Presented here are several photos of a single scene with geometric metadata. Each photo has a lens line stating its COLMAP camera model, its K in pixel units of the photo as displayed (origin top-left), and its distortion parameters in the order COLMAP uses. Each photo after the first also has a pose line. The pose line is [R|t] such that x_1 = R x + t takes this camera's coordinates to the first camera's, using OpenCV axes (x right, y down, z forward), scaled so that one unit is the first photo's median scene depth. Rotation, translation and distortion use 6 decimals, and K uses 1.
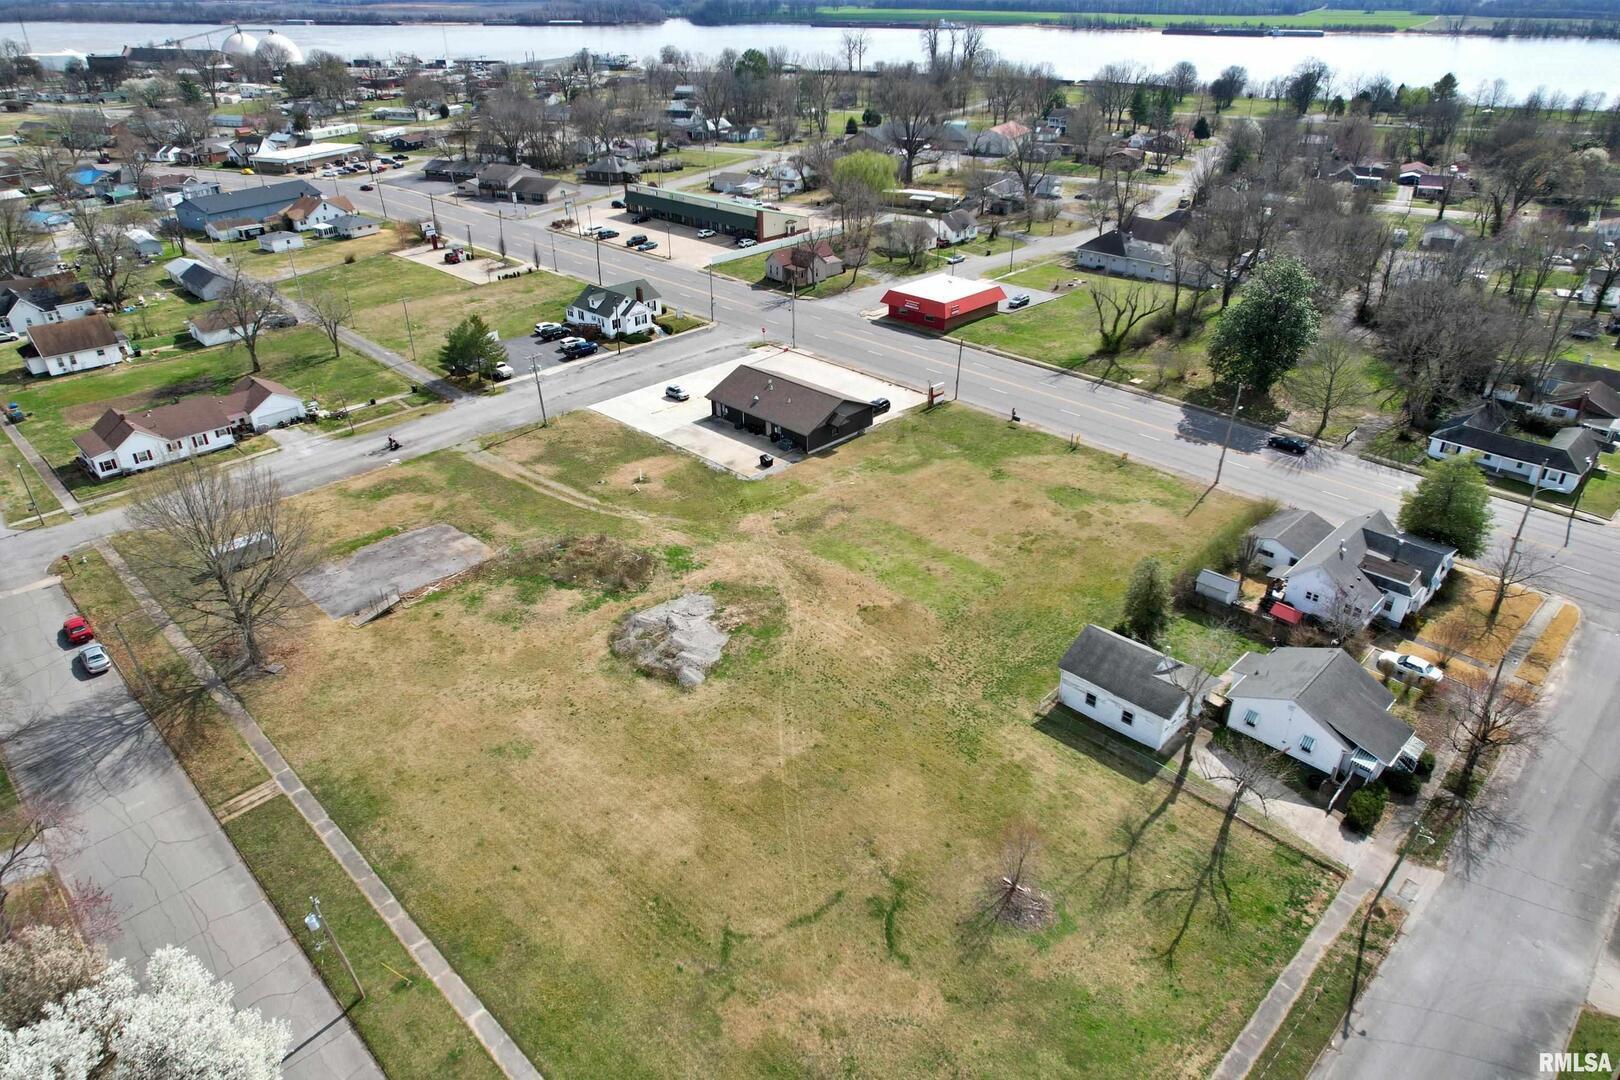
lens RADIAL K [[1036.5, 0, 814.7], [0, 1036.5, 537.8], [0, 0, 1]] dist [-0.076284, 0.068296]
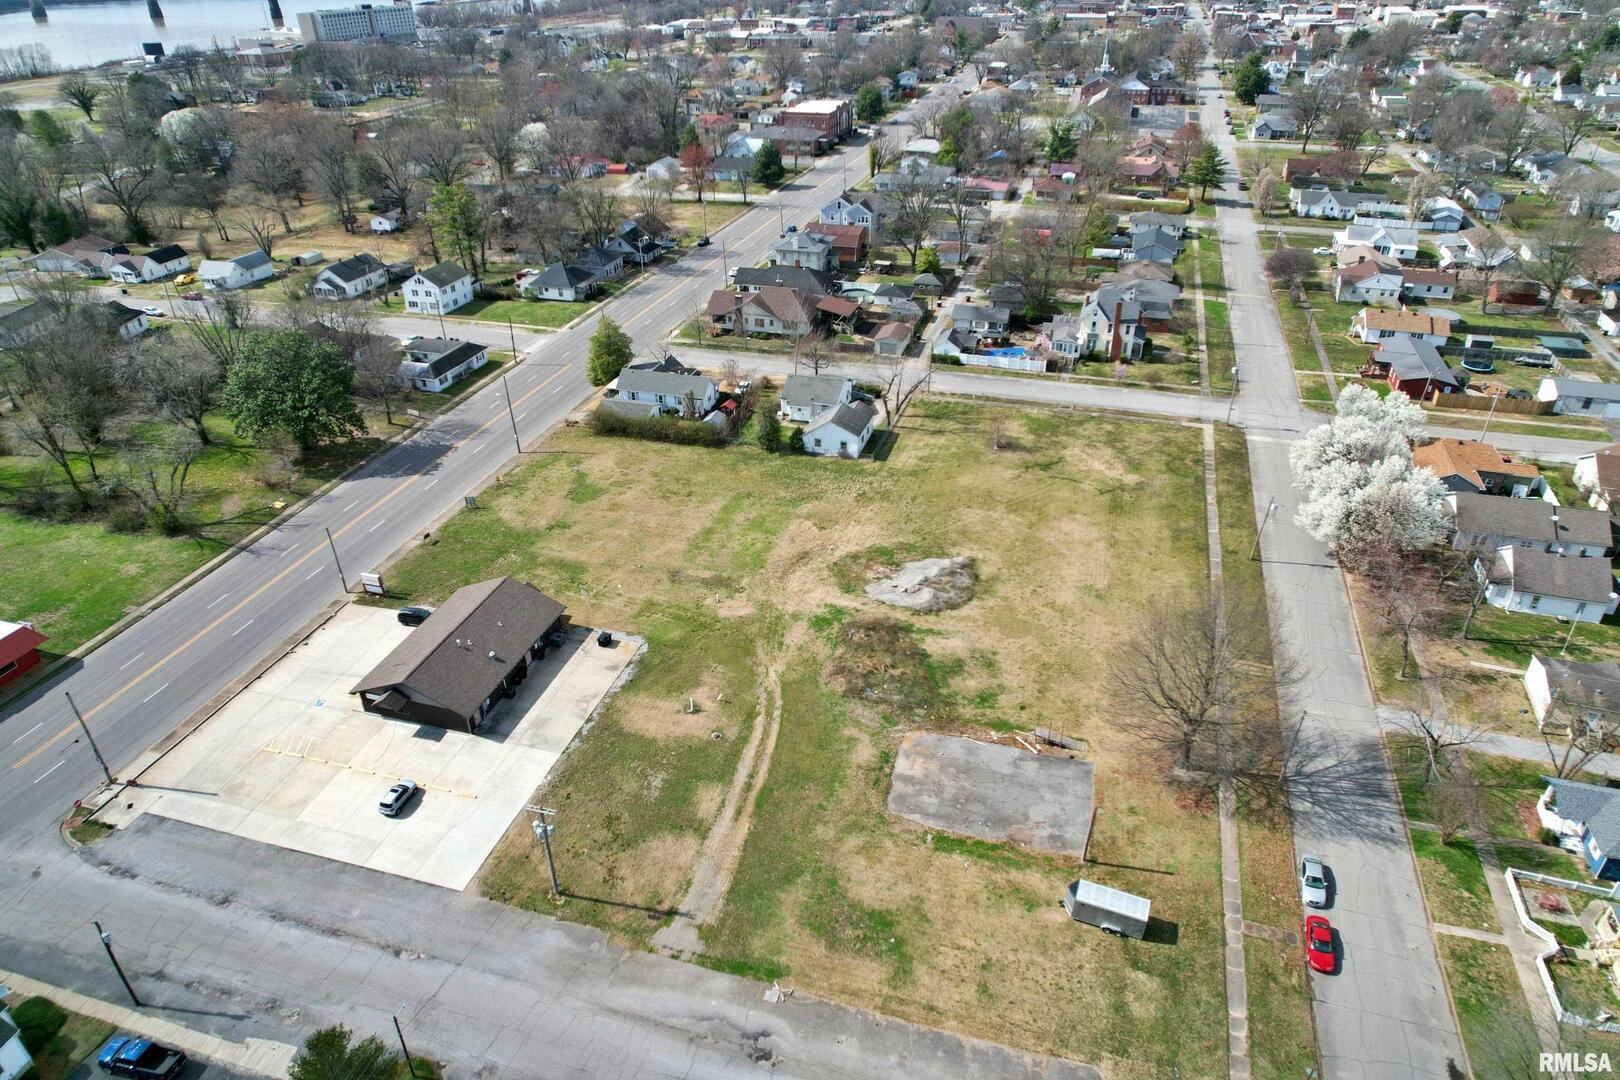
lens RADIAL K [[1030.2, 0, 814.4], [0, 1030.2, 542.8], [0, 0, 1]] dist [-0.067961, 0.061743]
pose [[-0.469418, -0.441877, 0.764455, -0.677628], [0.439688, 0.633816, 0.636358, -0.537029], [-0.765716, 0.634840, -0.103237, 0.796787]]
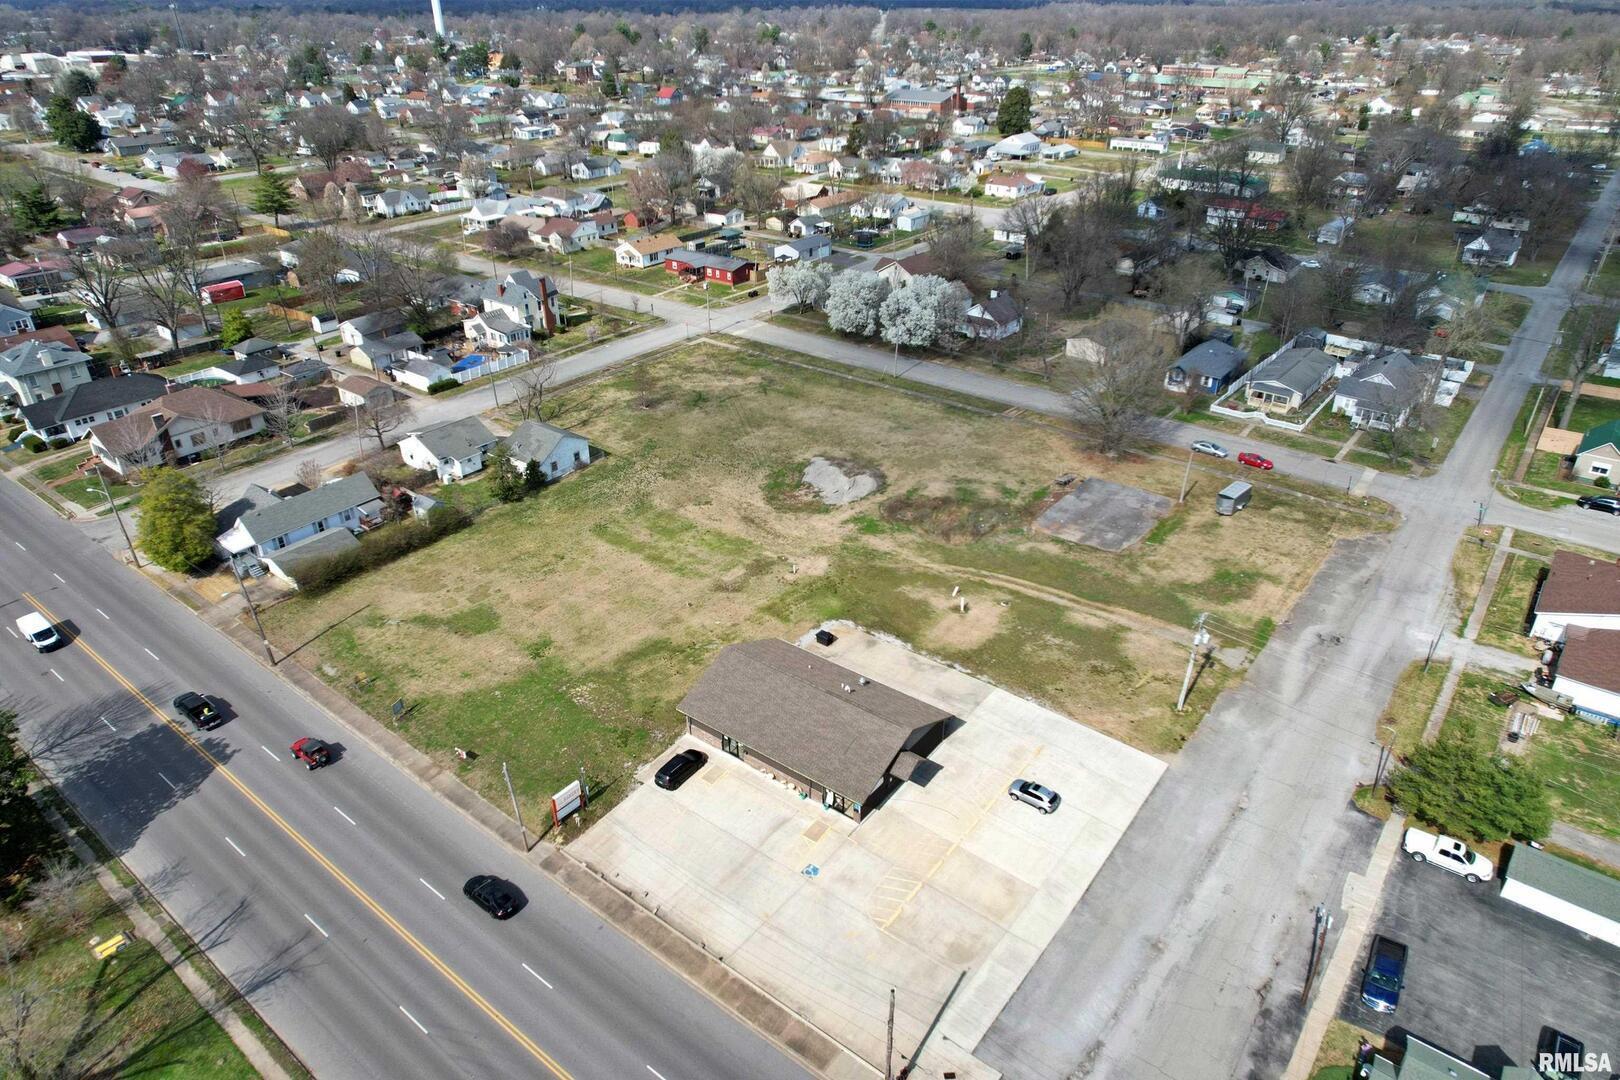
lens RADIAL K [[1030.2, 0, 814.4], [0, 1030.2, 542.8], [0, 0, 1]] dist [-0.067961, 0.061743]
pose [[-0.992636, 0.069235, -0.099401, 0.031700], [-0.047002, 0.536155, 0.842810, -0.695659], [0.111646, 0.841275, -0.528953, 1.202294]]
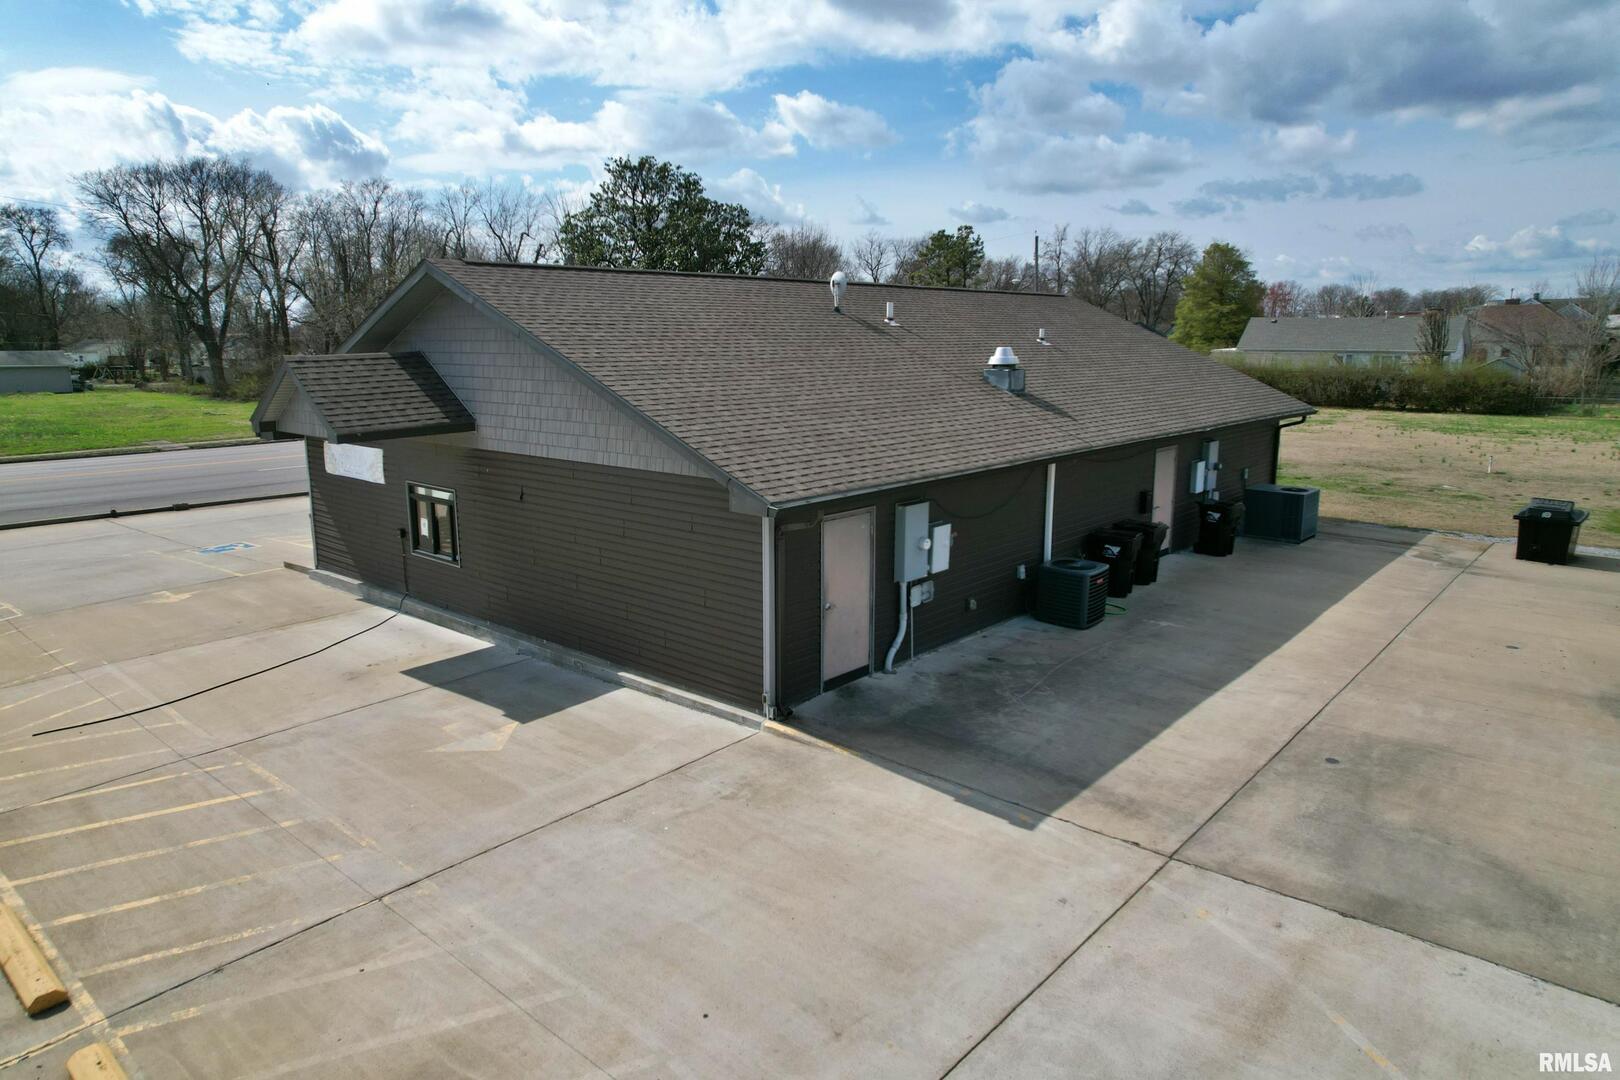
lens RADIAL K [[1030.2, 0, 814.4], [0, 1030.2, 542.8], [0, 0, 1]] dist [-0.067961, 0.061743]
pose [[-0.059858, -0.193302, 0.979312, -0.177819], [0.482742, 0.853110, 0.197898, -0.144568], [-0.873715, 0.484601, 0.042249, 0.971883]]
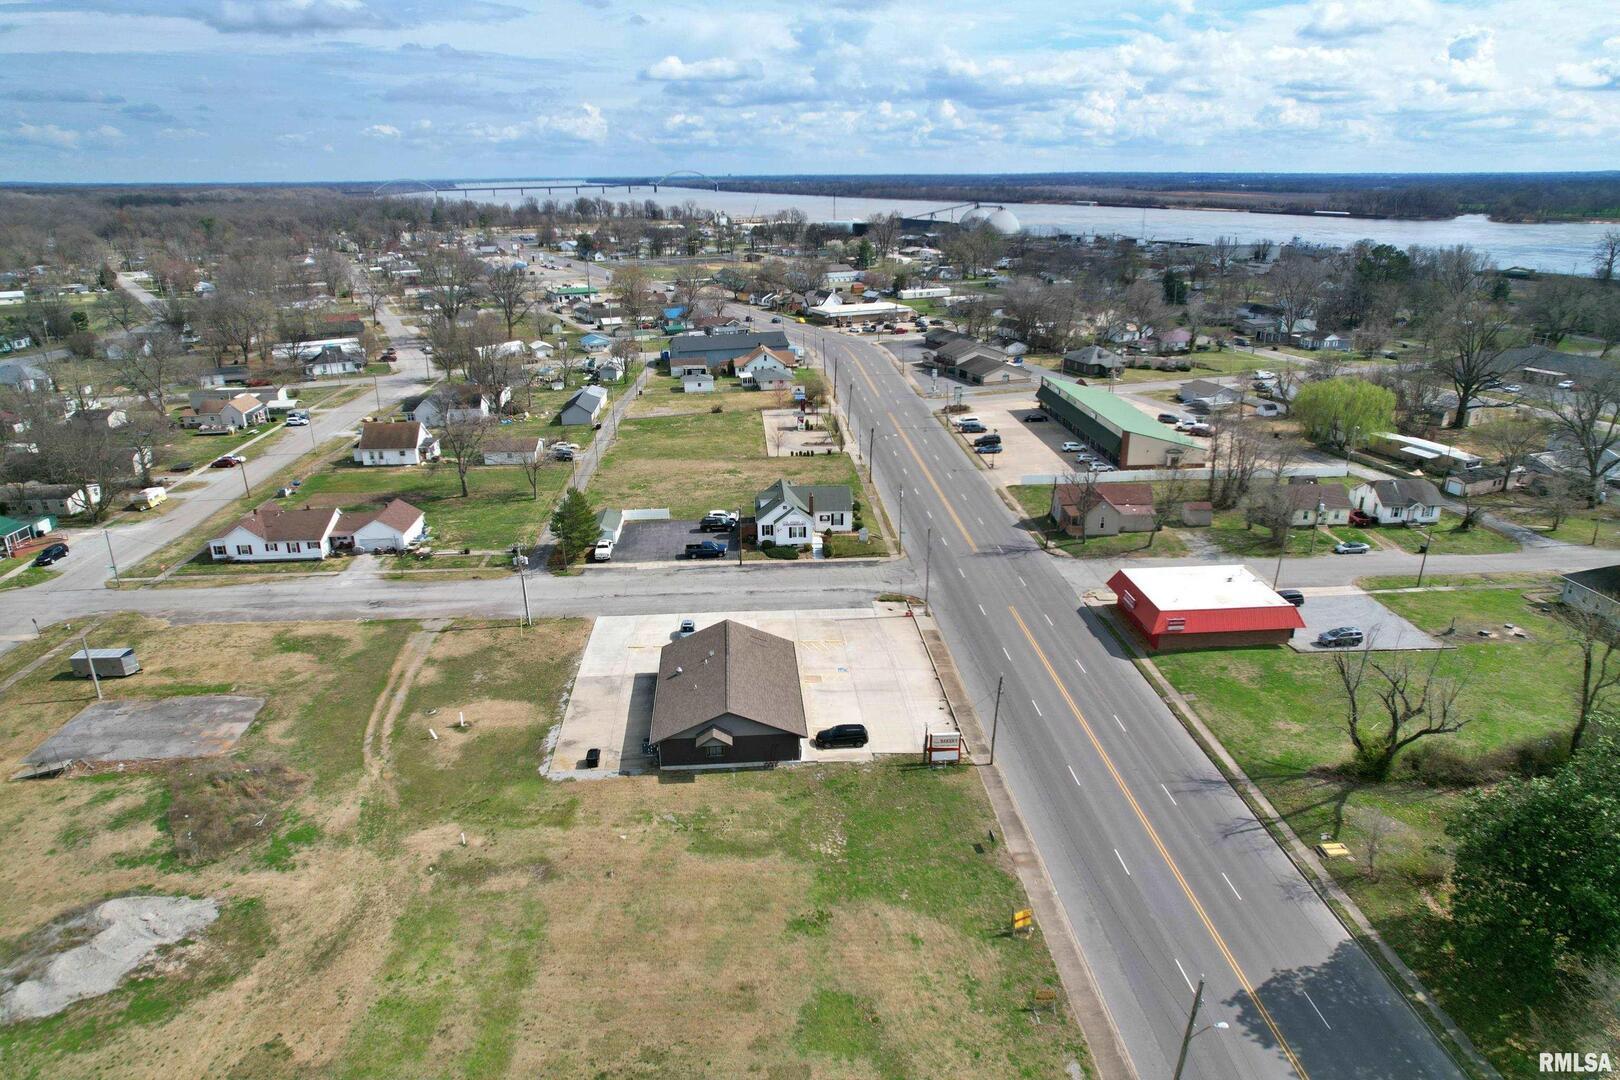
lens RADIAL K [[1030.2, 0, 814.4], [0, 1030.2, 542.8], [0, 0, 1]] dist [-0.067961, 0.061743]
pose [[0.756602, 0.224224, -0.614229, 0.421624], [-0.314867, 0.948219, -0.041704, -0.208699], [0.573073, 0.224954, 0.788025, 0.433370]]
